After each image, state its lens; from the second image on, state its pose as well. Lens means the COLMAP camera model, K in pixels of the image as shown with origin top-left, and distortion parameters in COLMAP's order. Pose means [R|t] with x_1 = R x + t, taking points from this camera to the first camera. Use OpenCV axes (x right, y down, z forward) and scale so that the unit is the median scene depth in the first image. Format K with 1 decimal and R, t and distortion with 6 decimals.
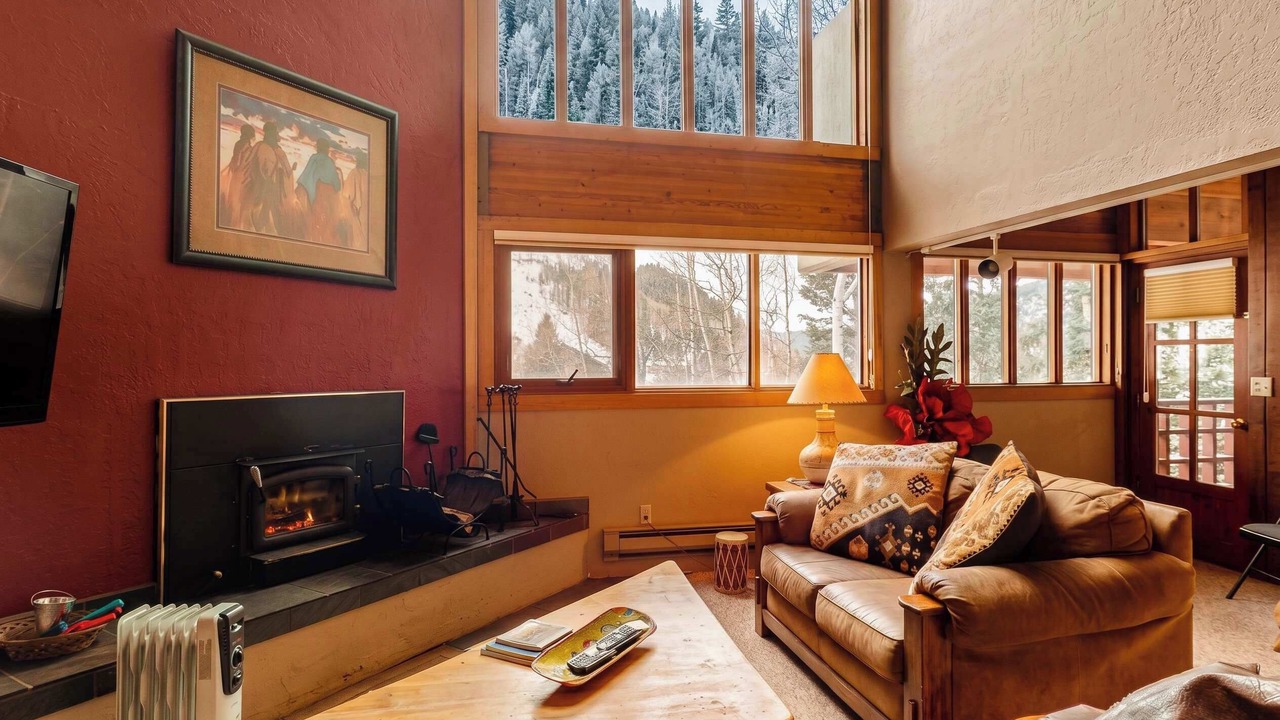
lens RADIAL K [[704.3, 0, 640.0], [0, 704.3, 360.0], [0, 0, 1]] dist [-0.001117, -0.000161]
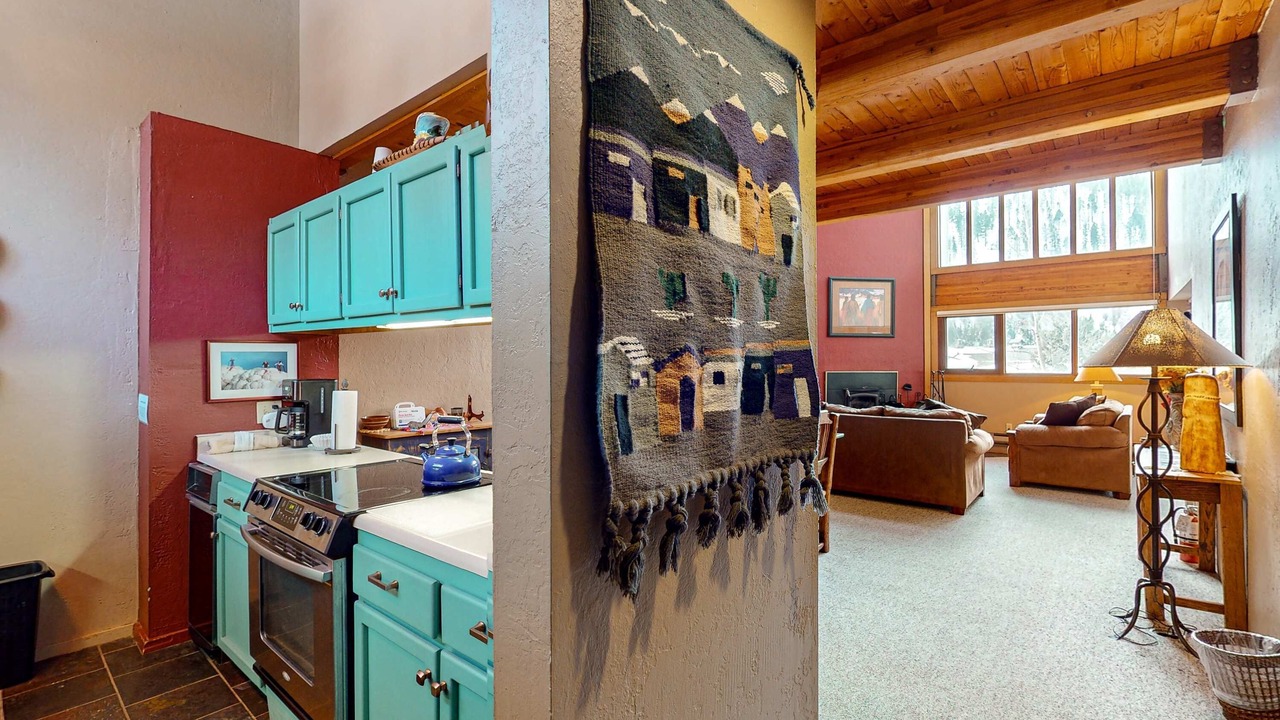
lens RADIAL K [[538.0, 0, 640.0], [0, 538.0, 360.0], [0, 0, 1]] dist [-0.001529, -0.000076]
pose [[0.632511, -0.000073, -0.774552, 0.633779], [0.005311, 0.999977, 0.004243, -0.017909], [0.774533, -0.006797, 0.632497, -1.093007]]
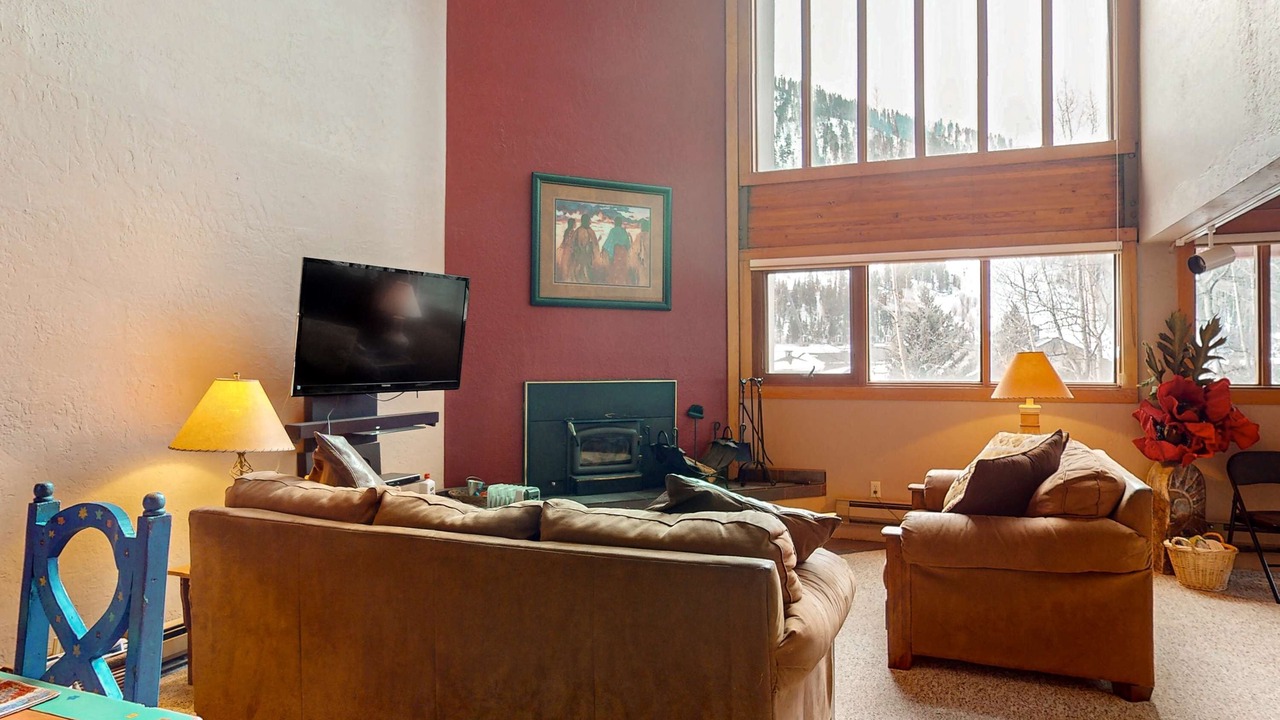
lens RADIAL K [[704.3, 0, 640.0], [0, 704.3, 360.0], [0, 0, 1]] dist [-0.001117, -0.000161]
pose [[0.835161, -0.000960, -0.550004, 0.343372], [0.003339, 0.999989, 0.003325, -0.003153], [0.549995, -0.004614, 0.835155, -0.210939]]
